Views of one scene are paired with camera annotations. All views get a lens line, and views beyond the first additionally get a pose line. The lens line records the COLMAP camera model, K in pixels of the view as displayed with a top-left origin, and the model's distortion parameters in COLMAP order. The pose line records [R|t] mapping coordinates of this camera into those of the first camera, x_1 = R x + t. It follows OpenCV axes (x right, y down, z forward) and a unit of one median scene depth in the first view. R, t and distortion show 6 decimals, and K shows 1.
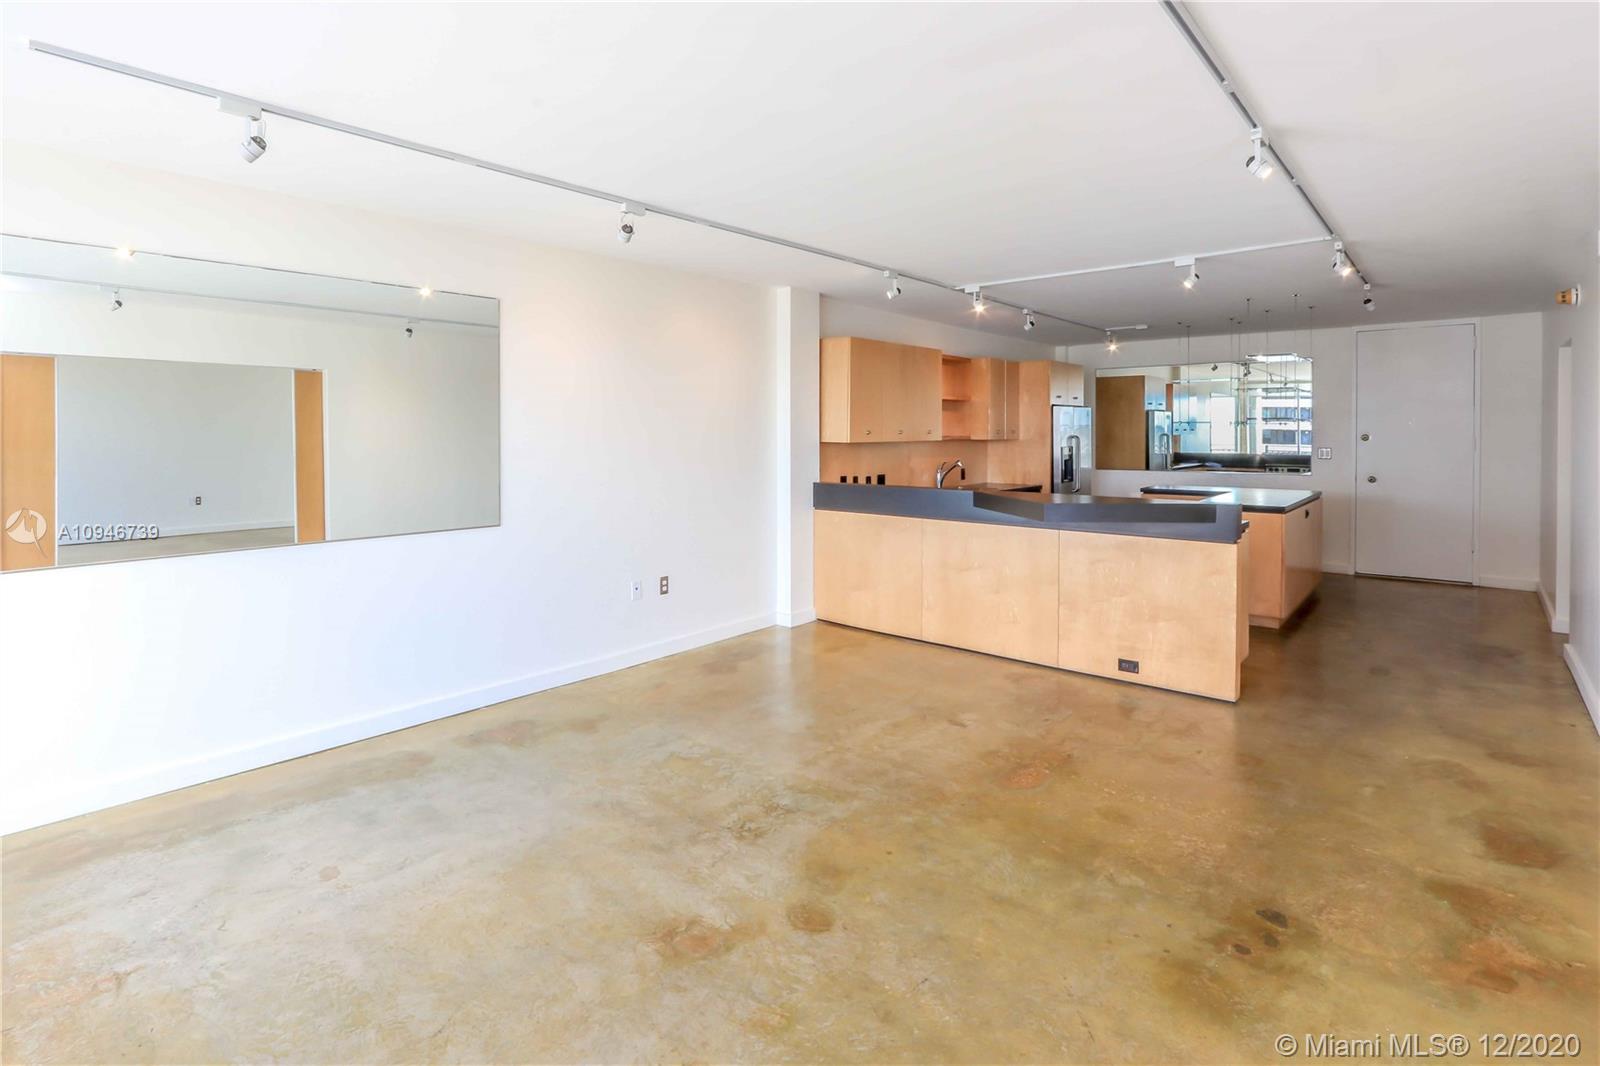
lens RADIAL K [[785.9, 0, 786.5], [0, 785.9, 463.6], [0, 0, 1]] dist [-0.008702, 0.001248]
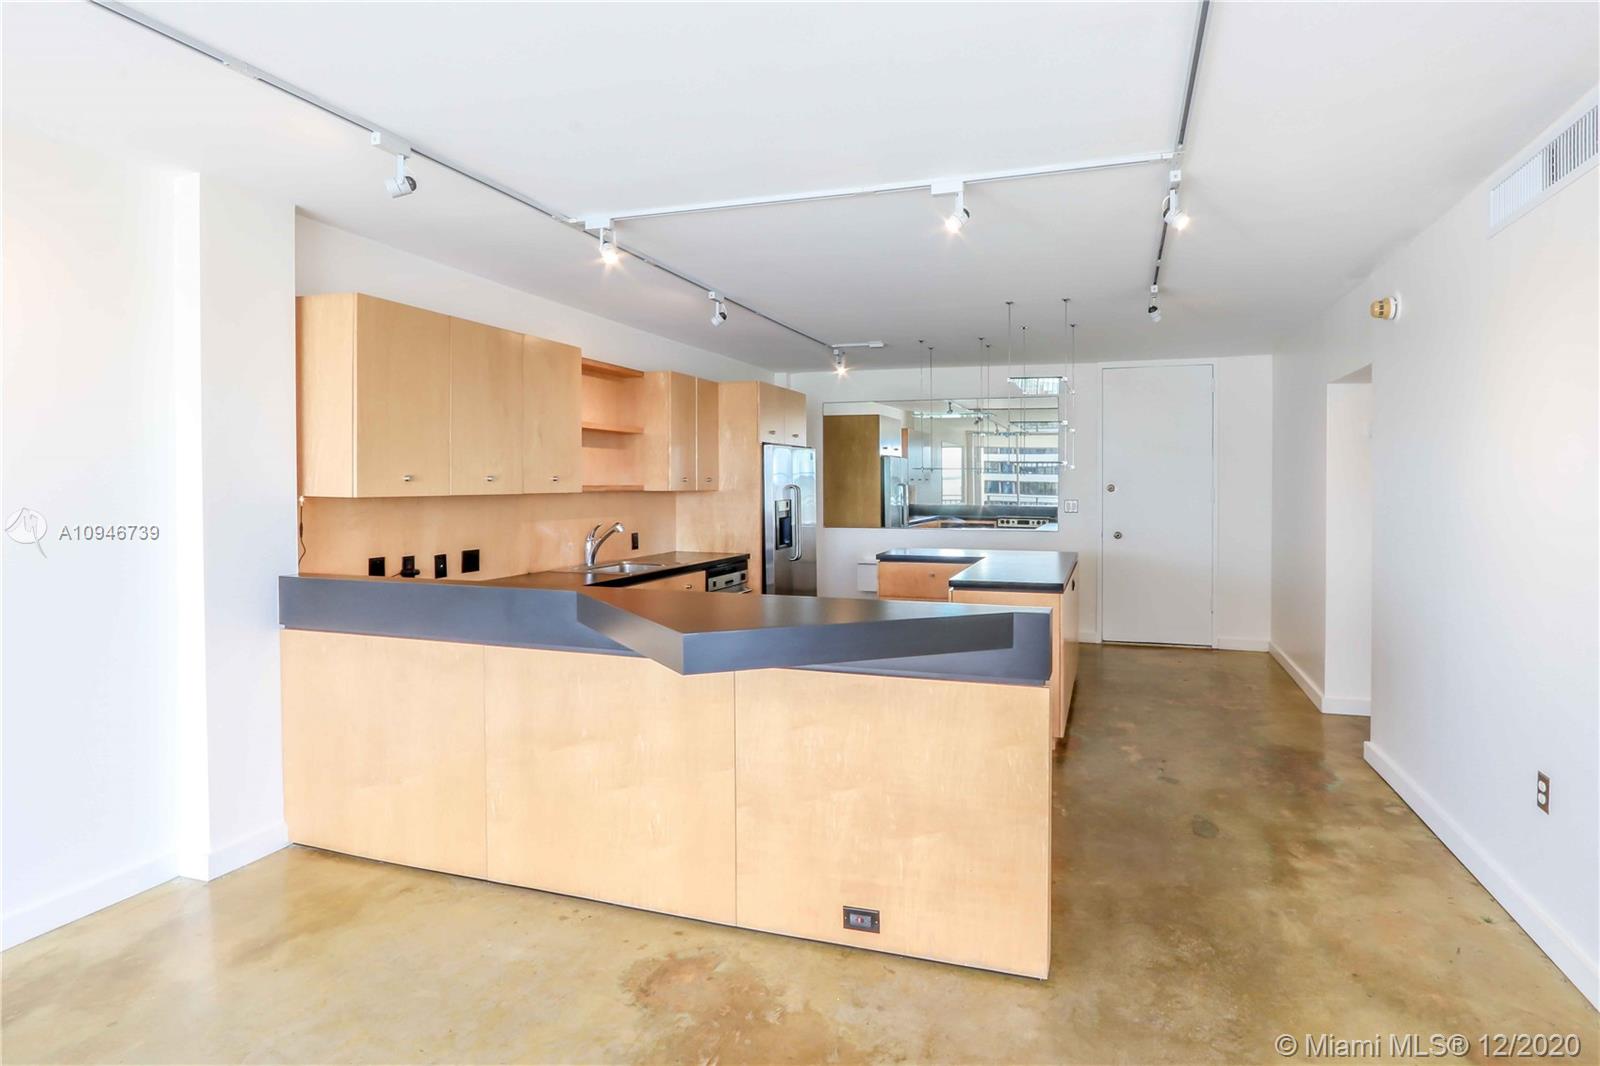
lens RADIAL K [[785.9, 0, 865.6], [0, 785.9, 482.6], [0, 0, 1]] dist [-0.008702, 0.001248]
pose [[0.915674, -0.001240, 0.401921, 0.160448], [0.019051, 0.999005, -0.040320, -0.007624], [-0.401471, 0.044577, 0.914786, 0.355695]]
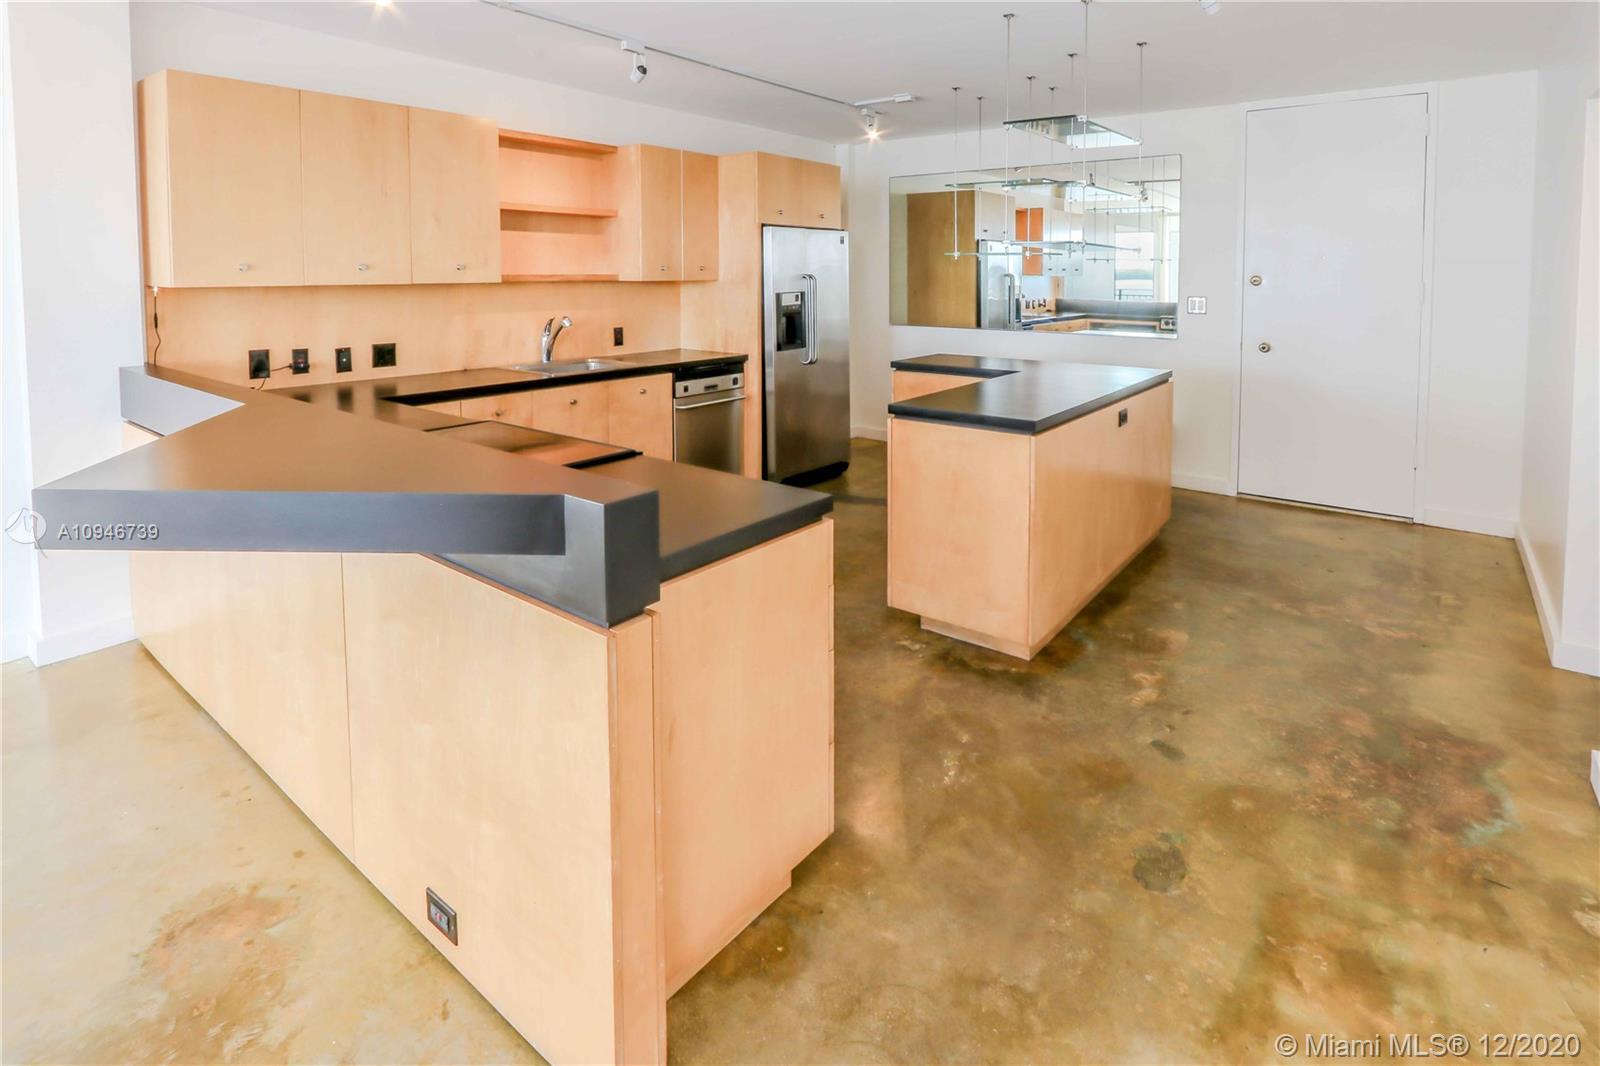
lens RADIAL K [[785.9, 0, 805.9], [0, 785.9, 324.8], [0, 0, 1]] dist [-0.008702, 0.001248]
pose [[0.999178, 0.002112, 0.040477, 0.413657], [-0.003215, 0.999625, 0.027185, -0.015824], [-0.040404, -0.027293, 0.998811, 0.451834]]
